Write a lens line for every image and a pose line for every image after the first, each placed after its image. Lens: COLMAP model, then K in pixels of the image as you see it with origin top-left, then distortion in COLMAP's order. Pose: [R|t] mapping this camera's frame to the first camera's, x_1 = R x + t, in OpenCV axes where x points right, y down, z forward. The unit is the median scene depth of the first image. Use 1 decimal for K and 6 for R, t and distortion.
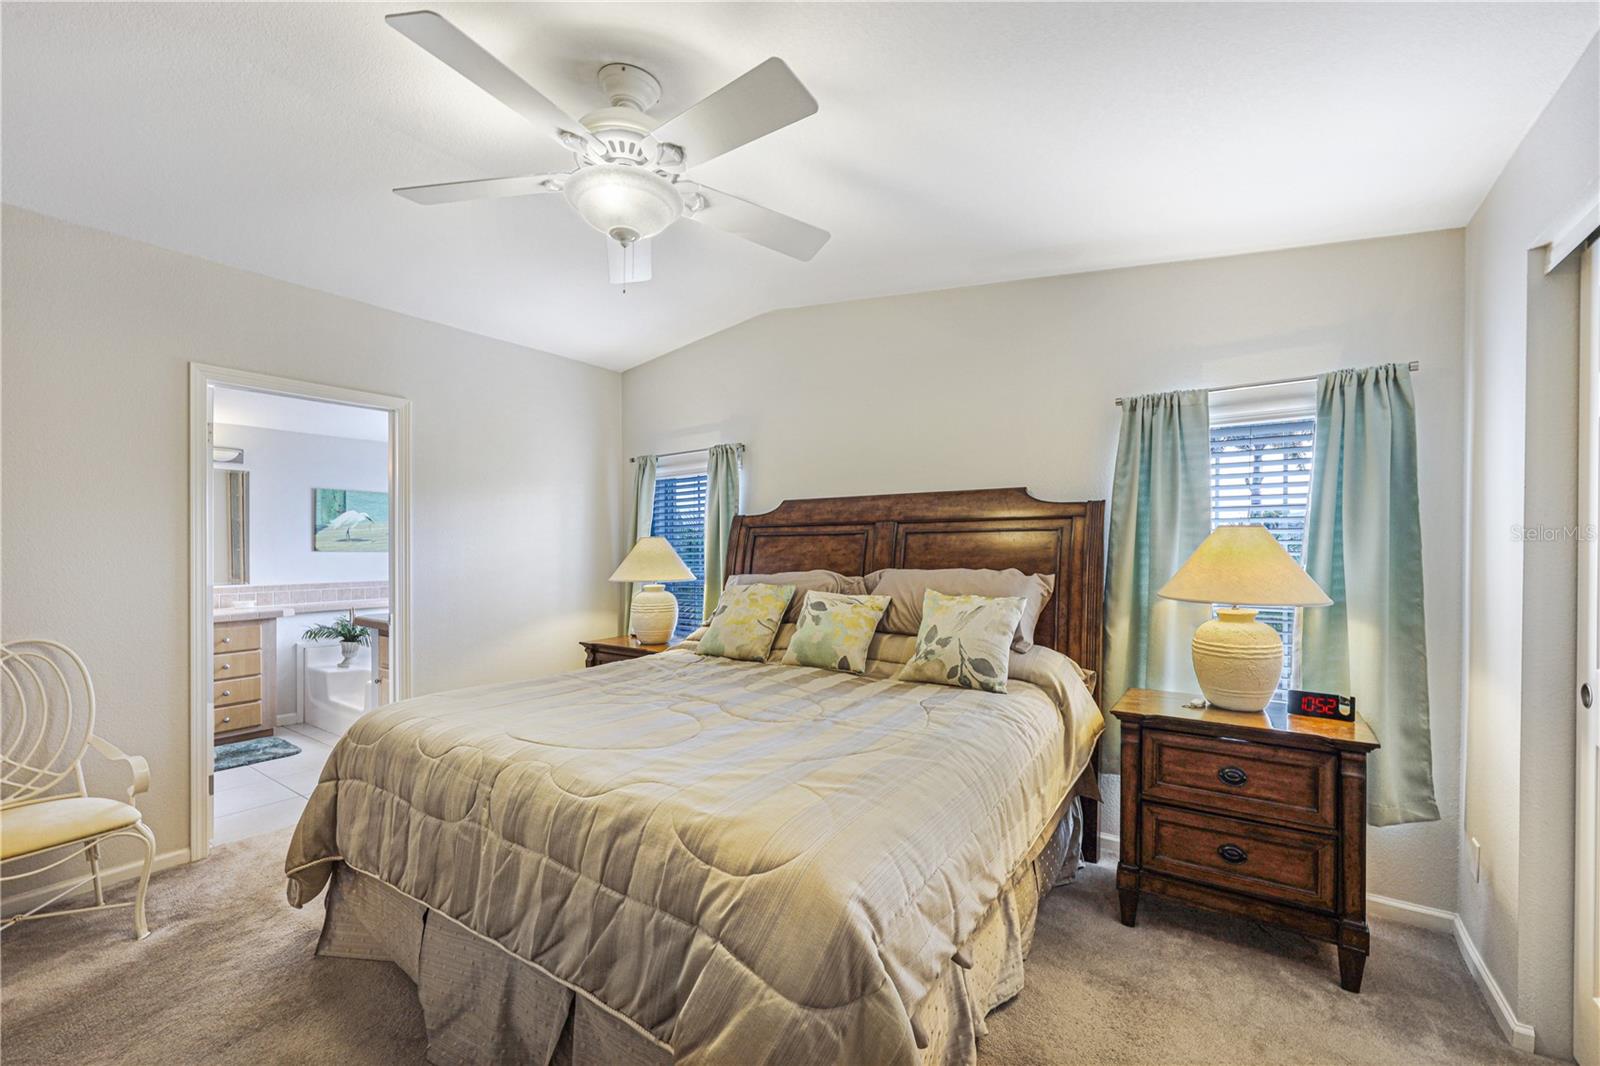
lens RADIAL K [[663.3, 0, 799.8], [0, 663.3, 547.9], [0, 0, 1]] dist [-0.015359, 0.004315]
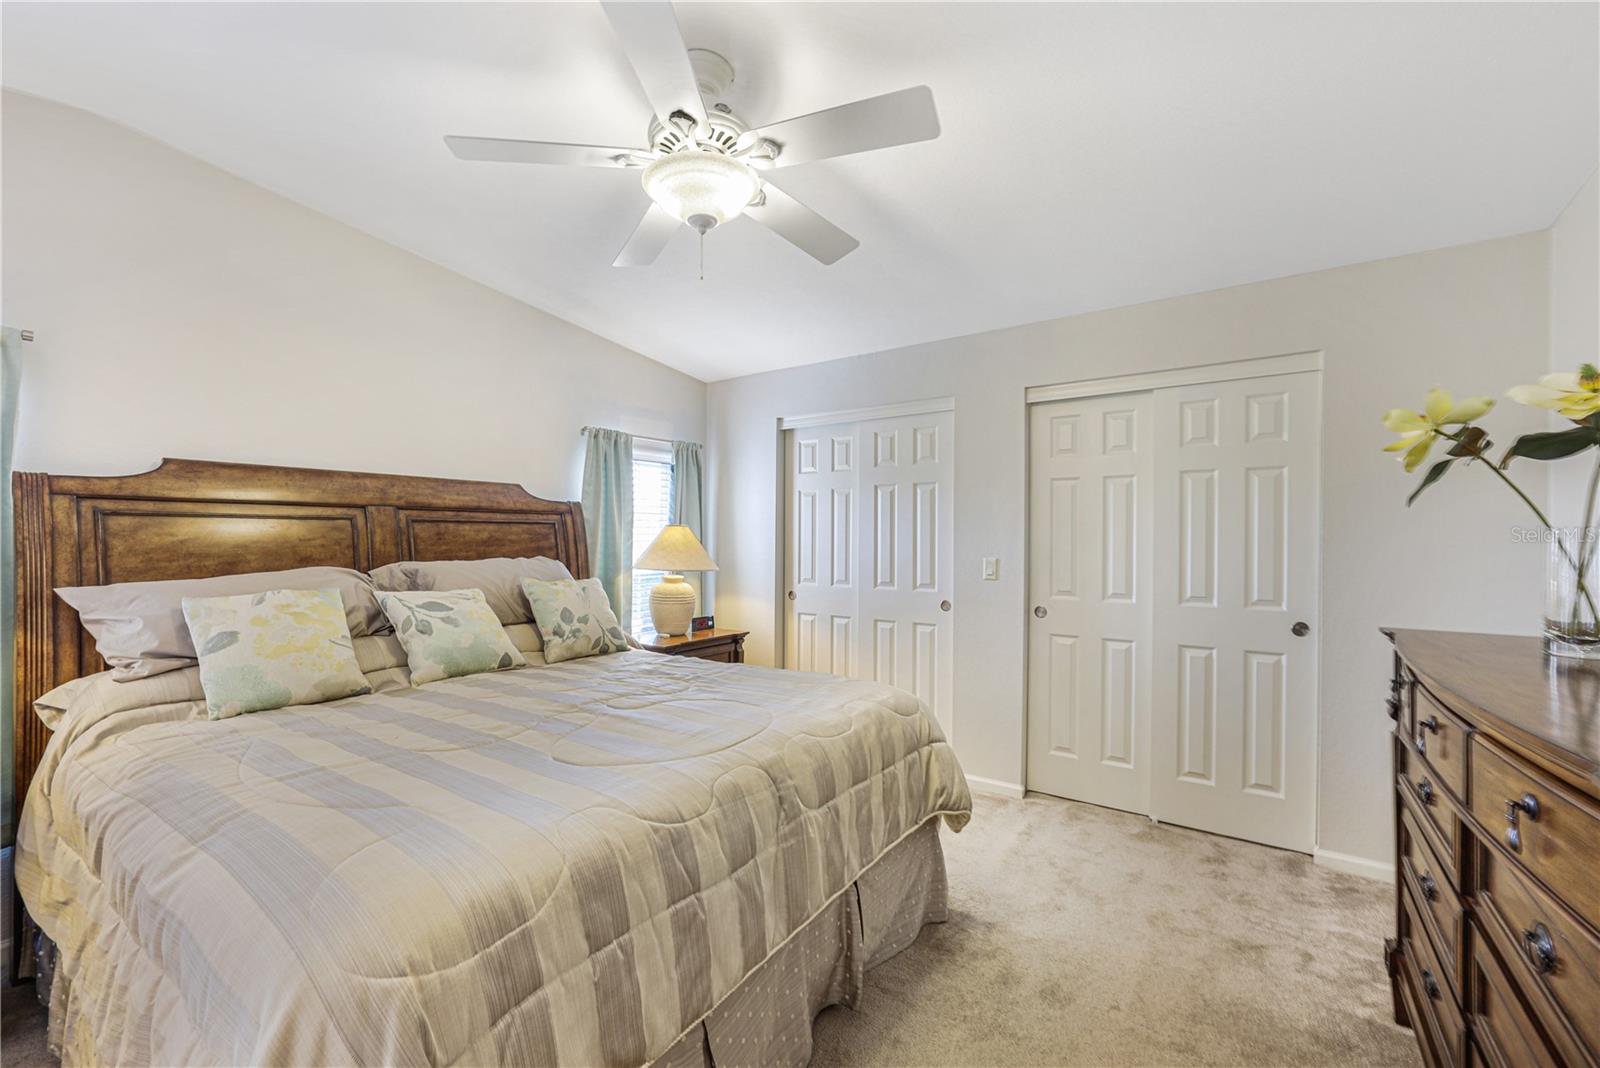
lens RADIAL K [[663.3, 0, 785.2], [0, 663.3, 532.4], [0, 0, 1]] dist [-0.015359, 0.004315]
pose [[0.016078, 0.013196, 0.999784, -0.741459], [-0.000255, 0.999913, -0.013194, 0.005070], [-0.999871, -0.000043, 0.016080, 0.509342]]
